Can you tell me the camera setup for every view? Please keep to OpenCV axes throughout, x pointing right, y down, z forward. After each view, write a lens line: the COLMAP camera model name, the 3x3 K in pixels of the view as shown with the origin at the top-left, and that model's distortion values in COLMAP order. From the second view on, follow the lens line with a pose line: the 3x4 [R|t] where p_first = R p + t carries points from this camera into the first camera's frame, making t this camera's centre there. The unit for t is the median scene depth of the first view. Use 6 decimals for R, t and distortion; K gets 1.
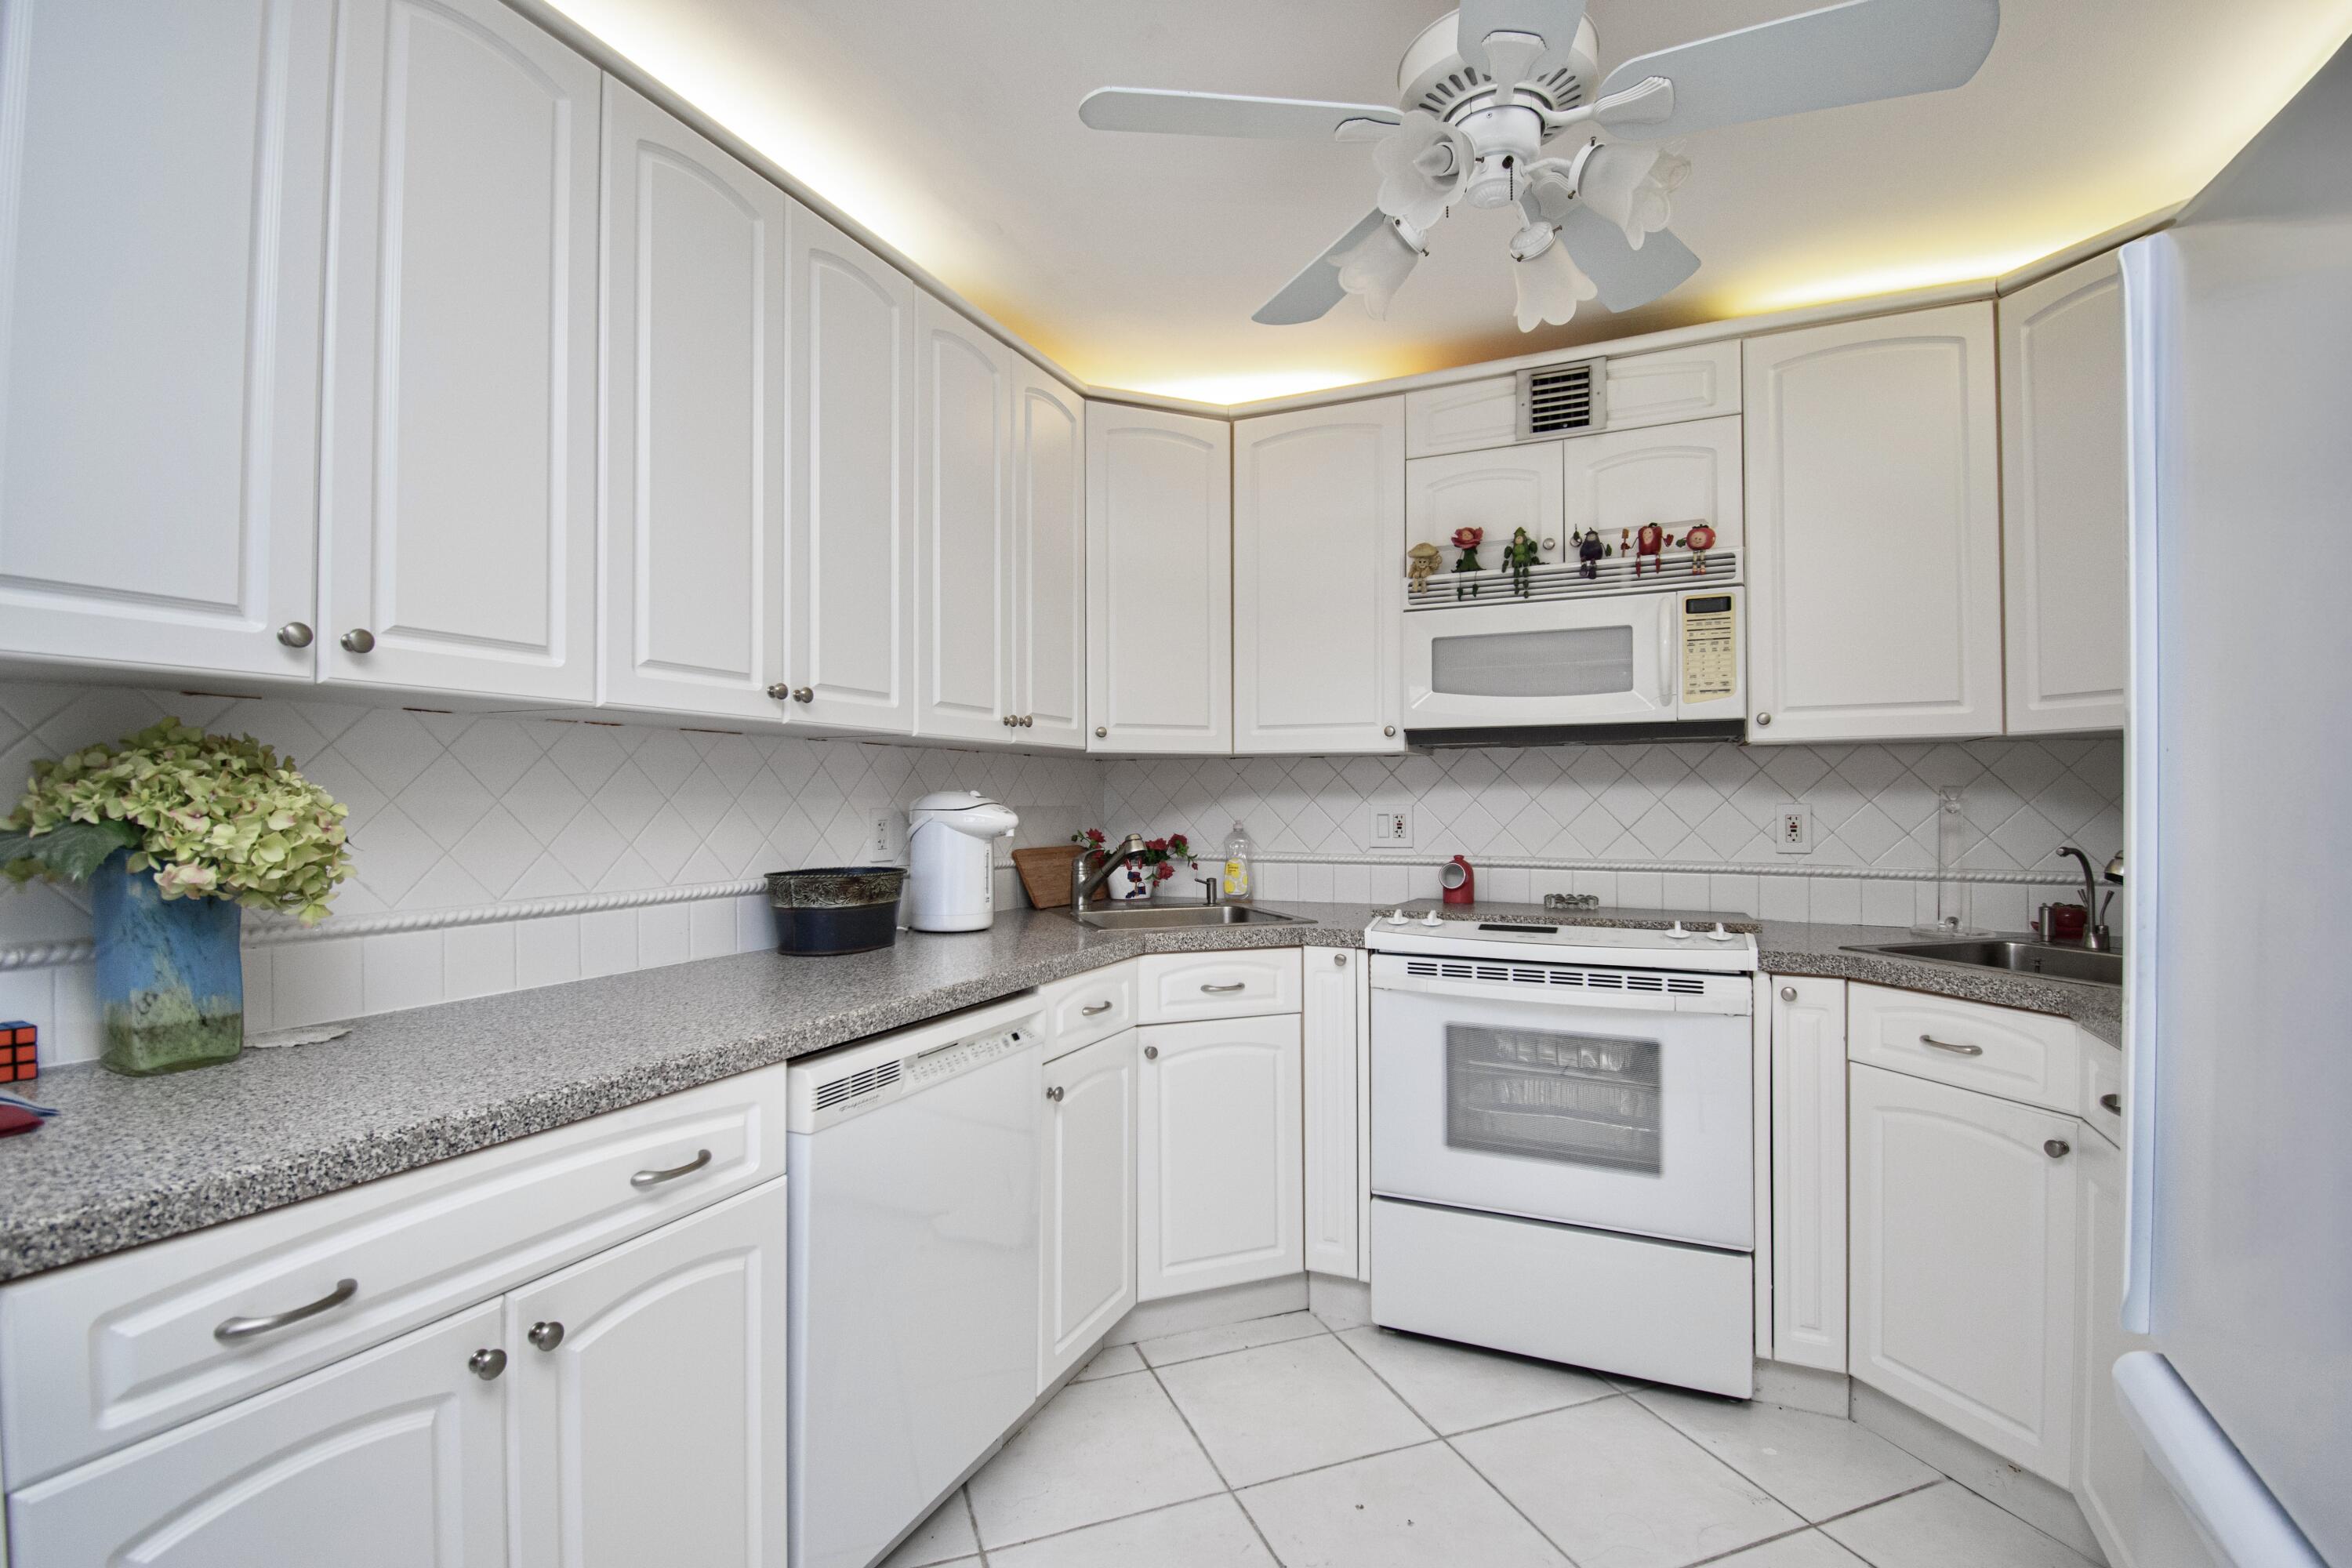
lens RADIAL K [[1051.5, 0, 1170.3], [0, 1051.5, 793.6], [0, 0, 1]] dist [-0.001794, -0.014304]
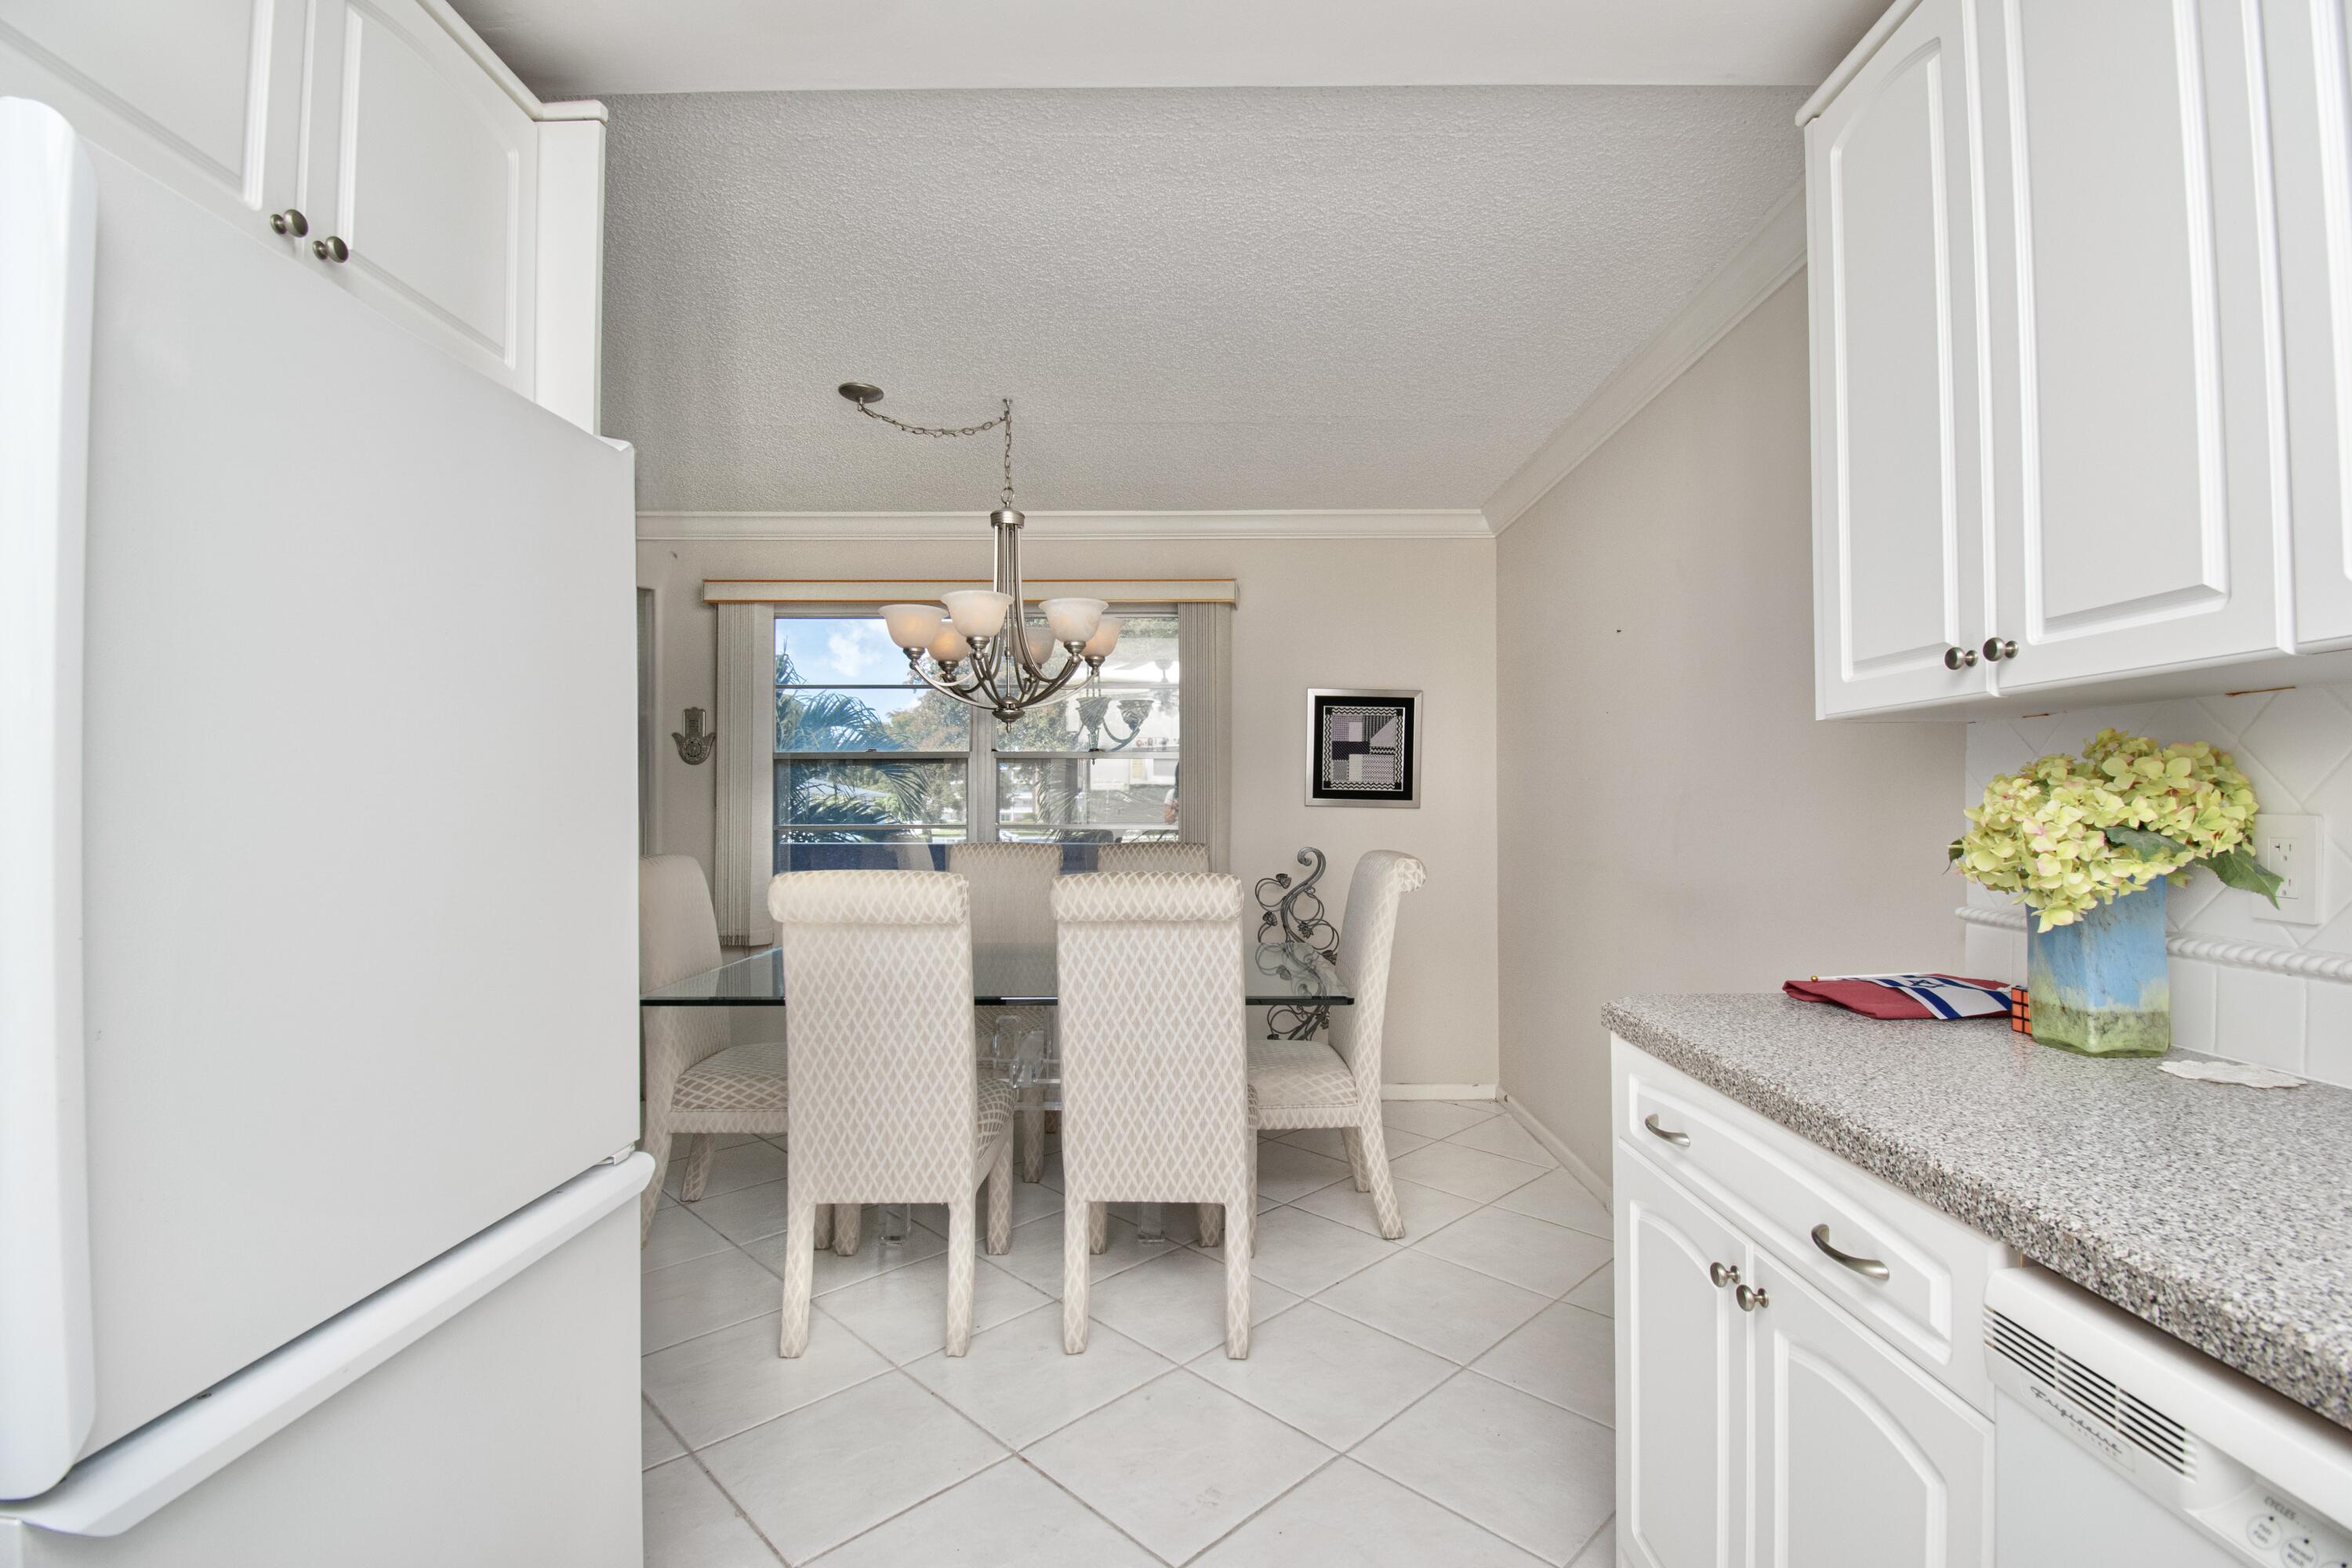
lens RADIAL K [[1051.5, 0, 1171.1], [0, 1051.5, 778.5], [0, 0, 1]] dist [-0.001794, -0.014304]
pose [[-0.913917, -0.005358, -0.405866, 0.197837], [0.008251, 0.999461, -0.031772, 0.000698], [0.405818, -0.032385, -0.913380, 0.839657]]
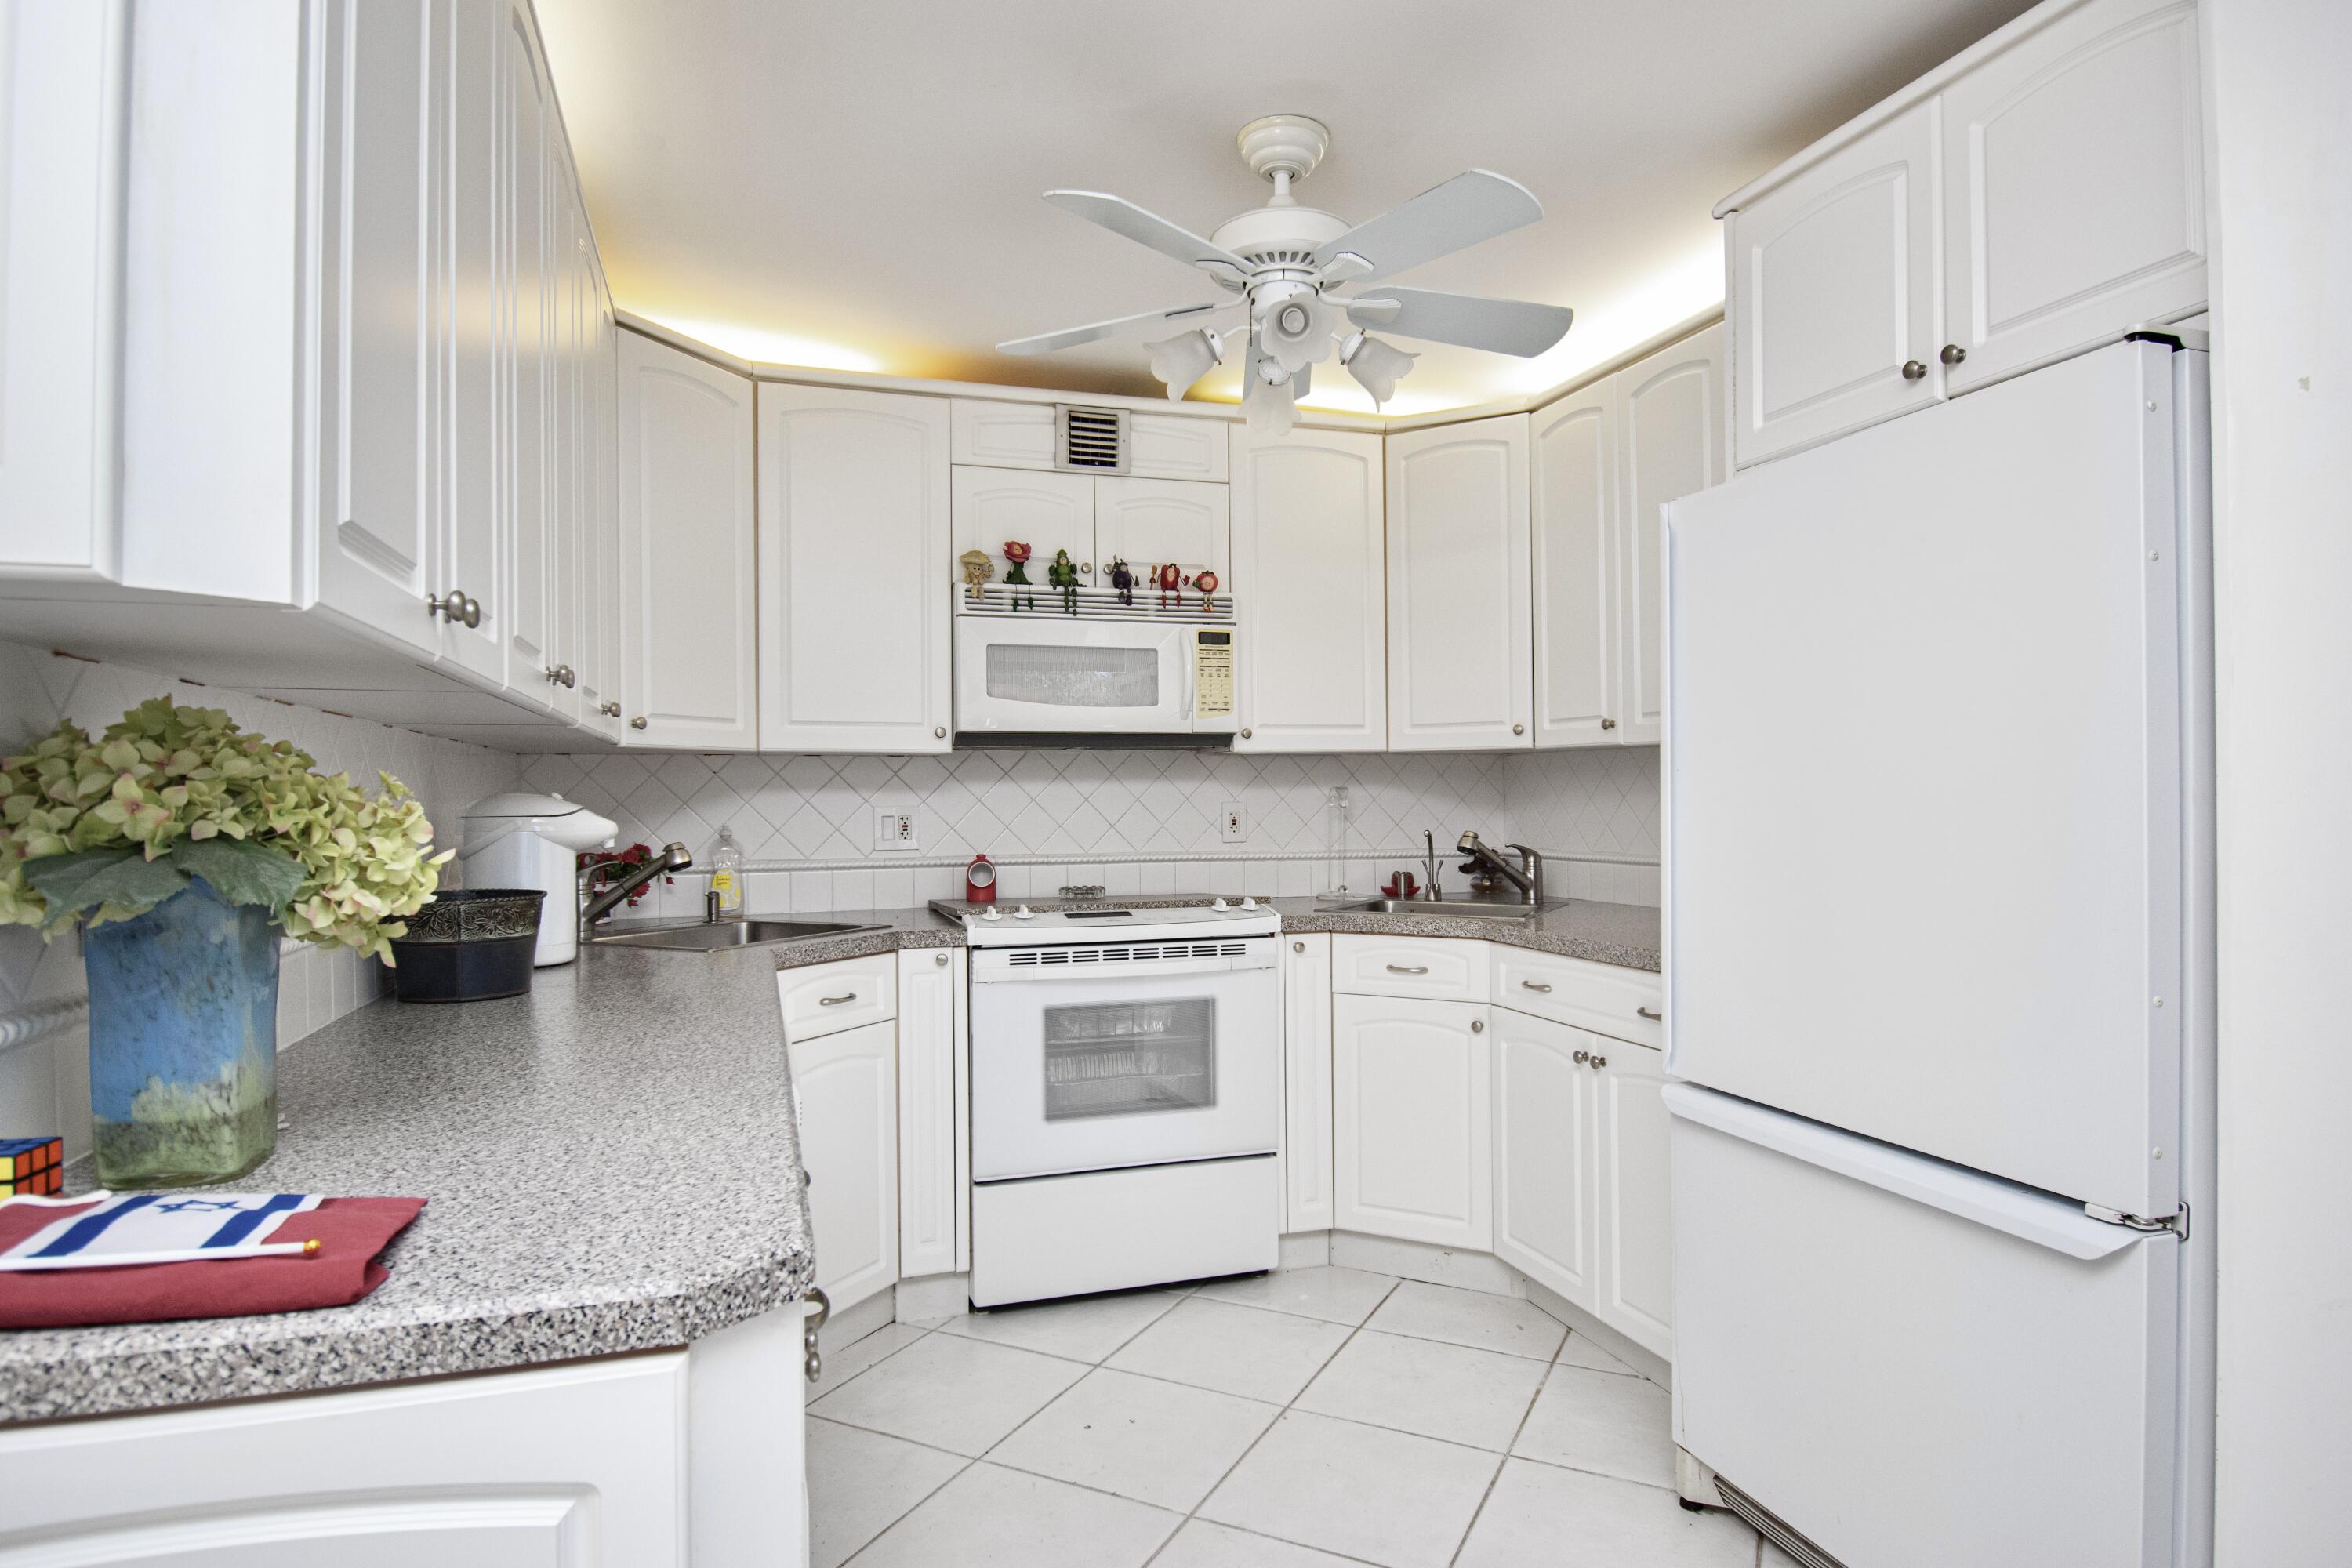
lens RADIAL K [[1311.9, 0, 1167.9], [0, 1311.9, 794.7], [0, 0, 1]] dist [-0.014109, 0.005148]
pose [[0.730261, -0.002621, 0.683163, -0.564772], [0.001673, 0.999997, 0.002049, -0.002402], [-0.683166, -0.000353, 0.730263, -0.070089]]
